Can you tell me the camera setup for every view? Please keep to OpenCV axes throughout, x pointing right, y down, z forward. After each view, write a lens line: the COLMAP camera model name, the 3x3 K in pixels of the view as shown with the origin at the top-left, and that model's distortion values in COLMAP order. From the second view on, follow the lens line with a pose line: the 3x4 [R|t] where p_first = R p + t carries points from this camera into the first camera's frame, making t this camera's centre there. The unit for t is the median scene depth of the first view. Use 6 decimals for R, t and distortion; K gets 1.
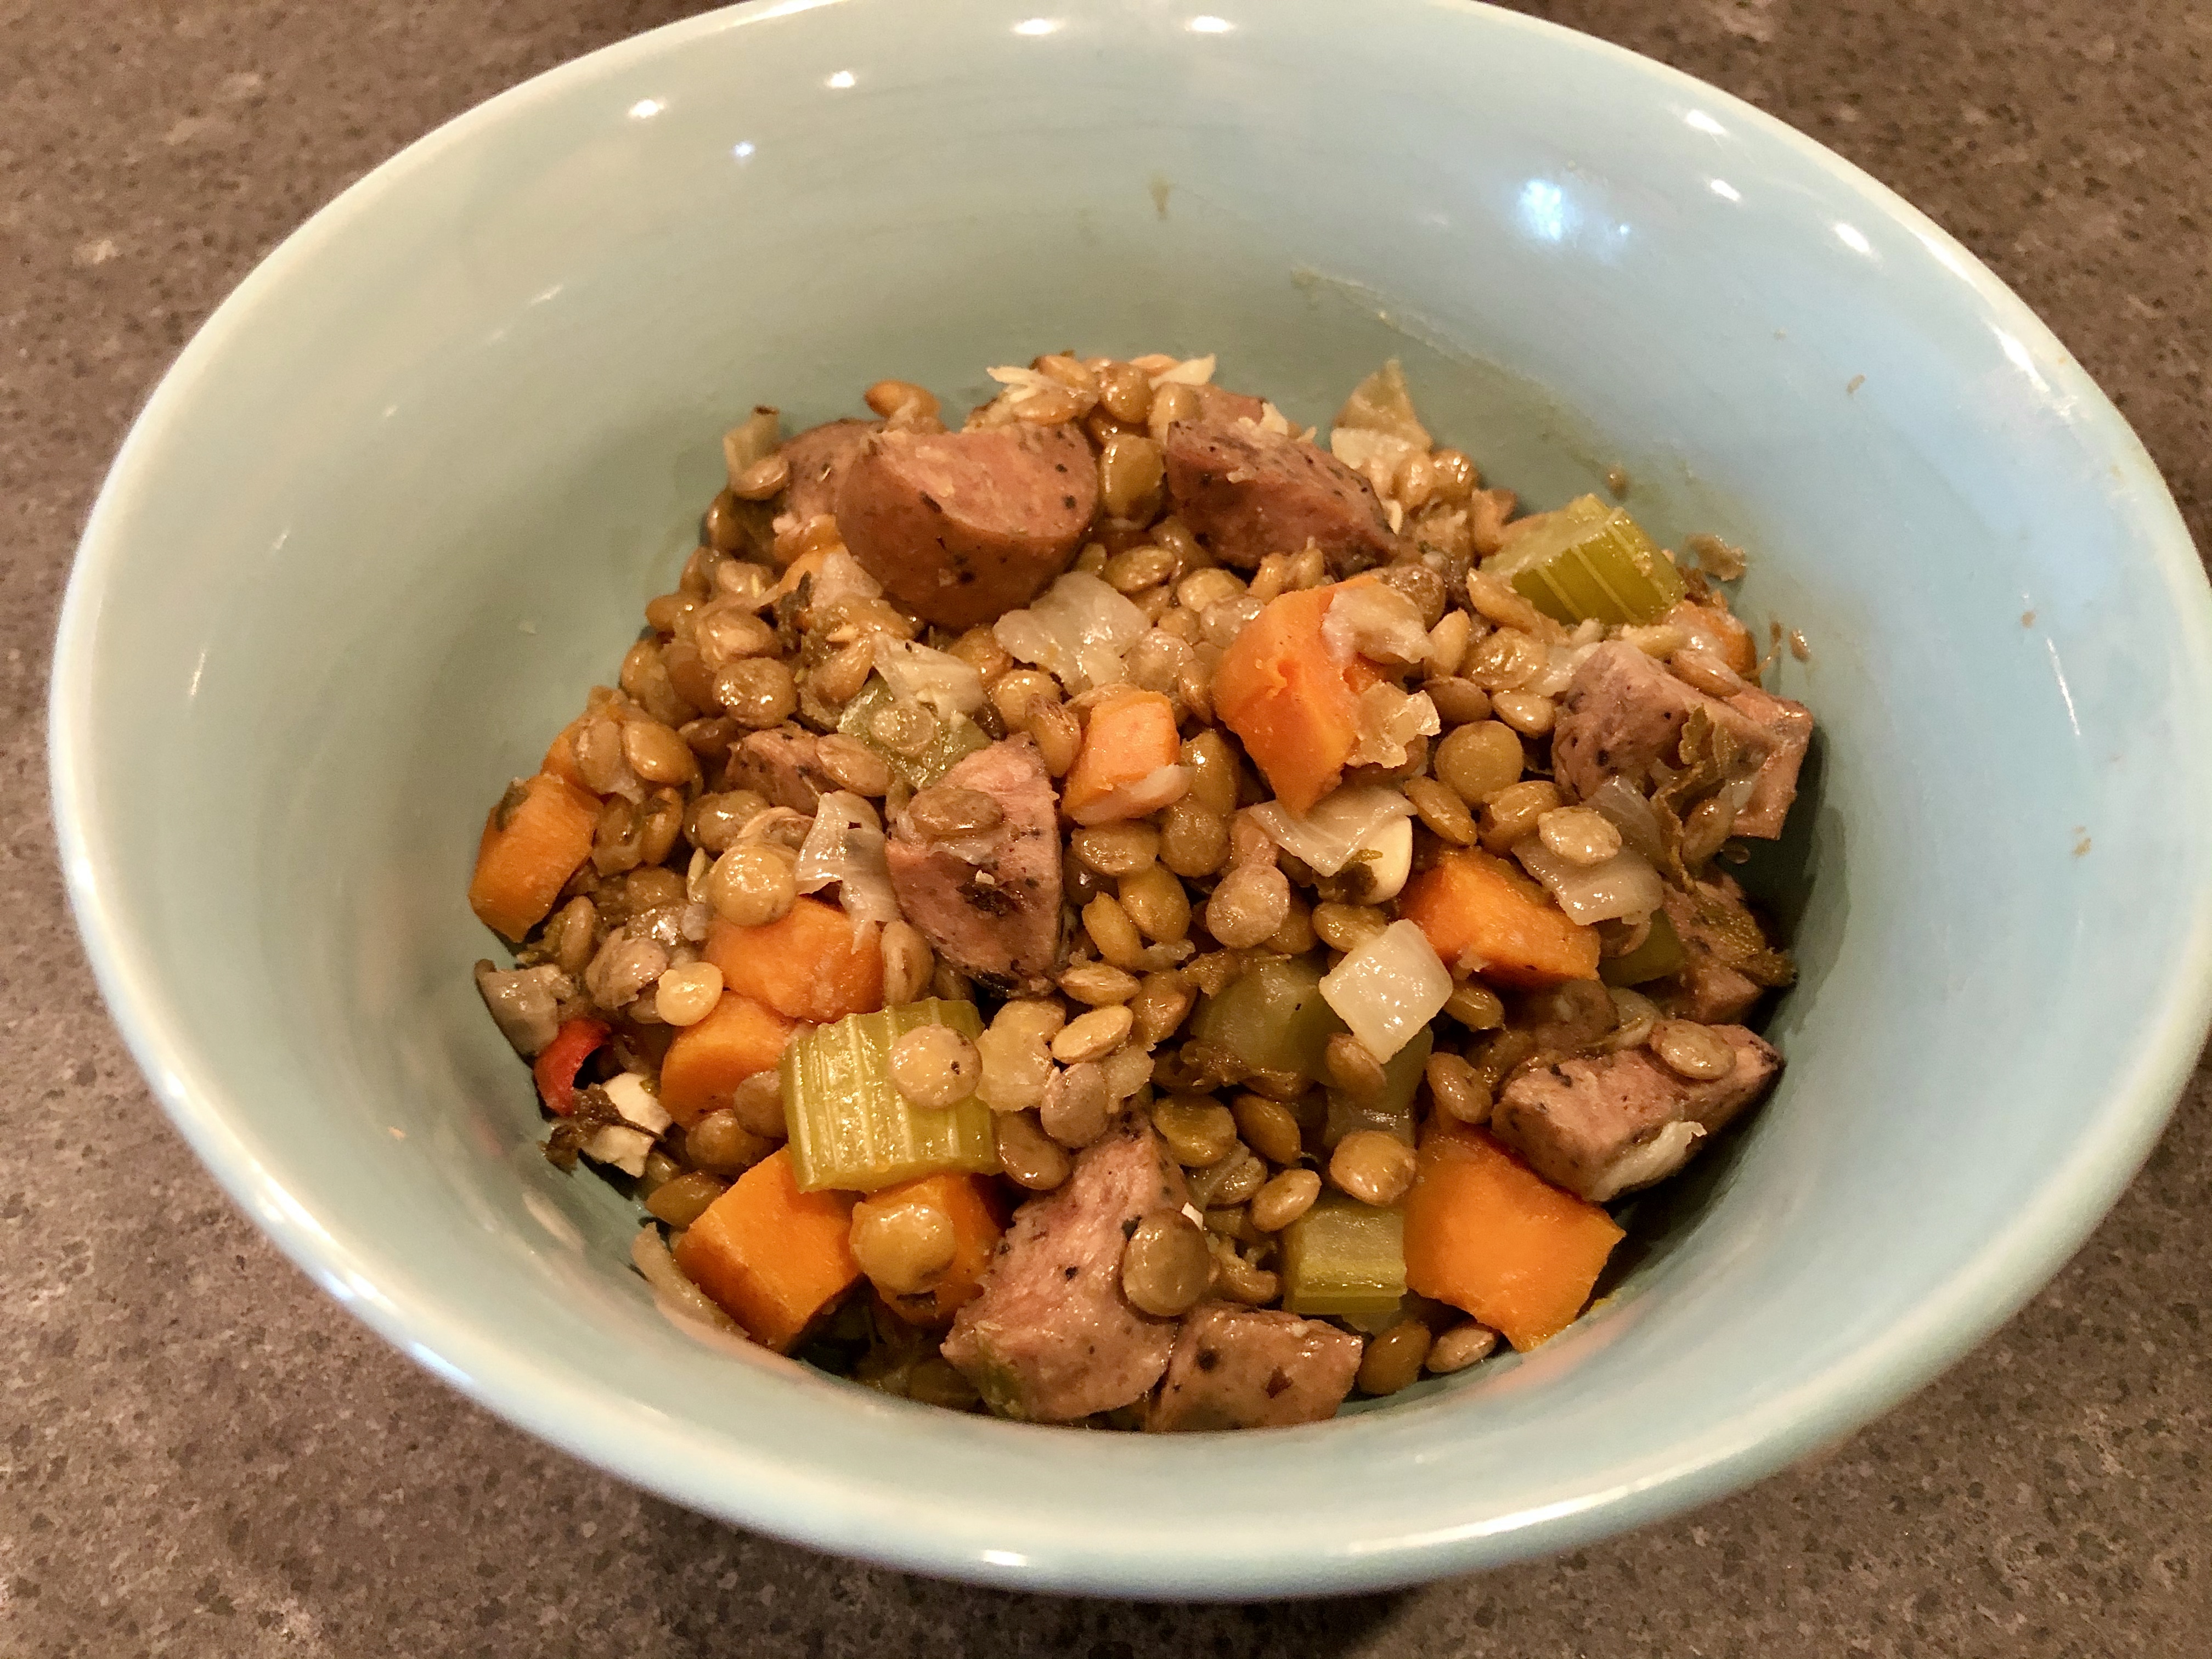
lens RADIAL K [[1835.9, 0, 1106.0], [0, 1835.9, 829.5], [0, 0, 1]] dist [0.091307, -0.001366]
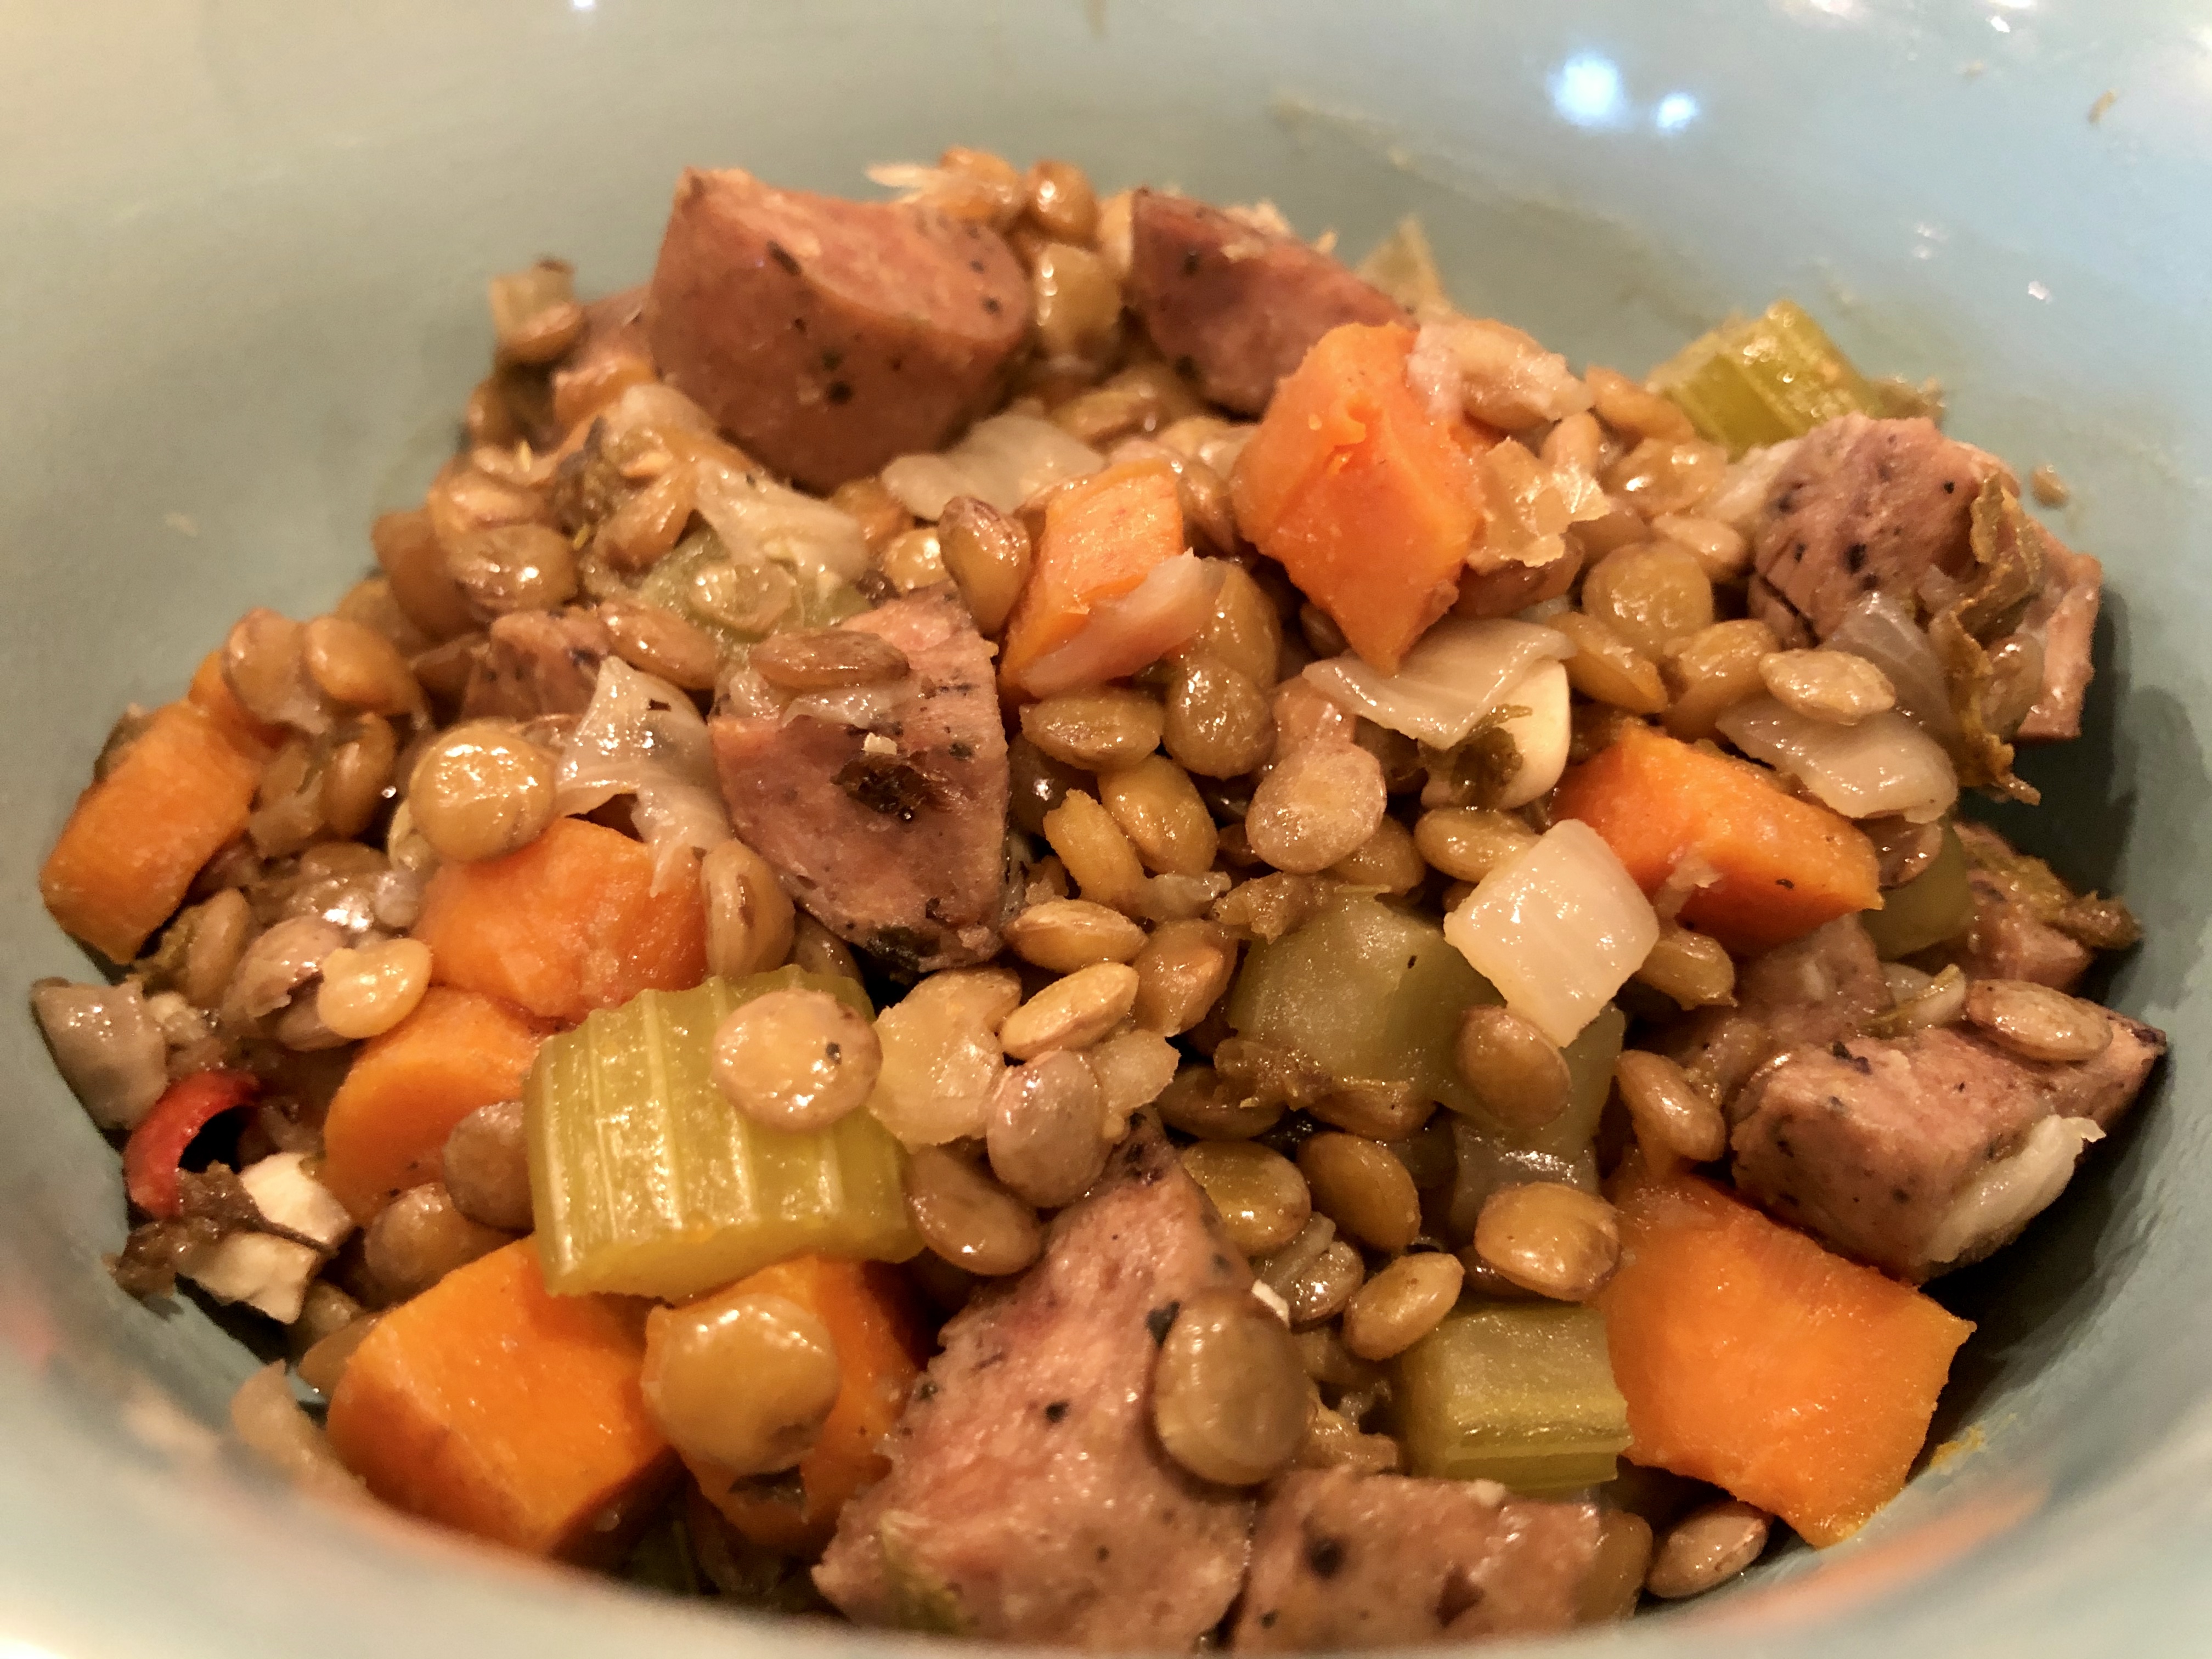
lens RADIAL K [[1905.2, 0, 1106.0], [0, 1905.2, 829.5], [0, 0, 1]] dist [-0.012816, -0.003629]
pose [[0.997402, -0.025171, 0.067495, -0.034105], [0.036614, 0.984053, -0.174066, 0.155073], [-0.062038, 0.176085, 0.982418, 0.387802]]
